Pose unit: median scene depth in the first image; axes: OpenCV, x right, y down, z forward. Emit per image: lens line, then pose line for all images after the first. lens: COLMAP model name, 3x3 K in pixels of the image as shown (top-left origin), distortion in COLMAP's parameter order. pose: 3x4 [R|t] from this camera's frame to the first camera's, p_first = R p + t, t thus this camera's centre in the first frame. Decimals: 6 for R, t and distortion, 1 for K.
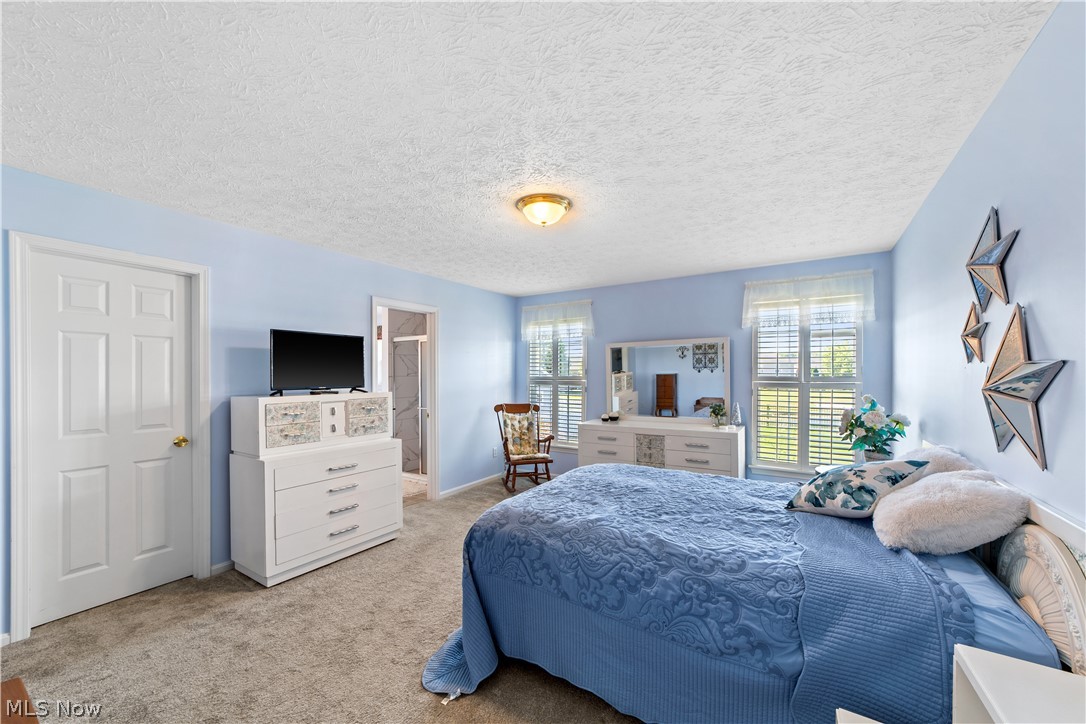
lens RADIAL K [[429.5, 0, 529.7], [0, 429.5, 376.5], [0, 0, 1]] dist [-0.001854, 0.000541]
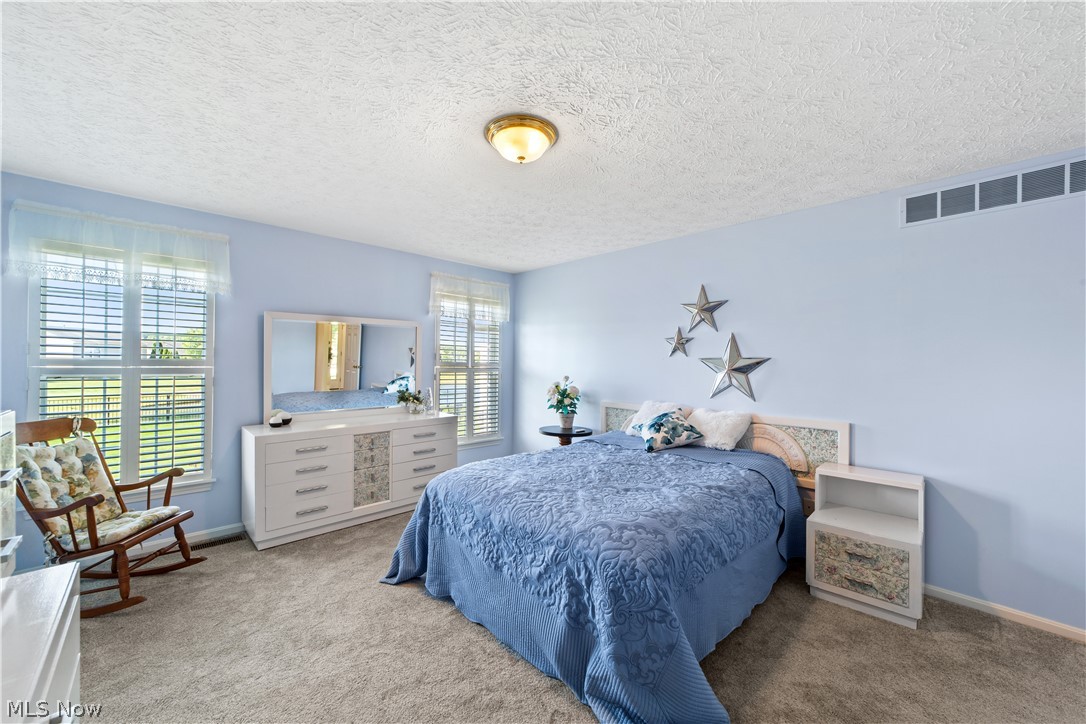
lens RADIAL K [[429.5, 0, 543.3], [0, 429.5, 362.6], [0, 0, 1]] dist [-0.001854, 0.000541]
pose [[0.201849, 0.006602, 0.979394, -0.457290], [-0.005756, 0.999968, -0.005554, 0.005383], [-0.979400, -0.004516, 0.201881, 0.527546]]
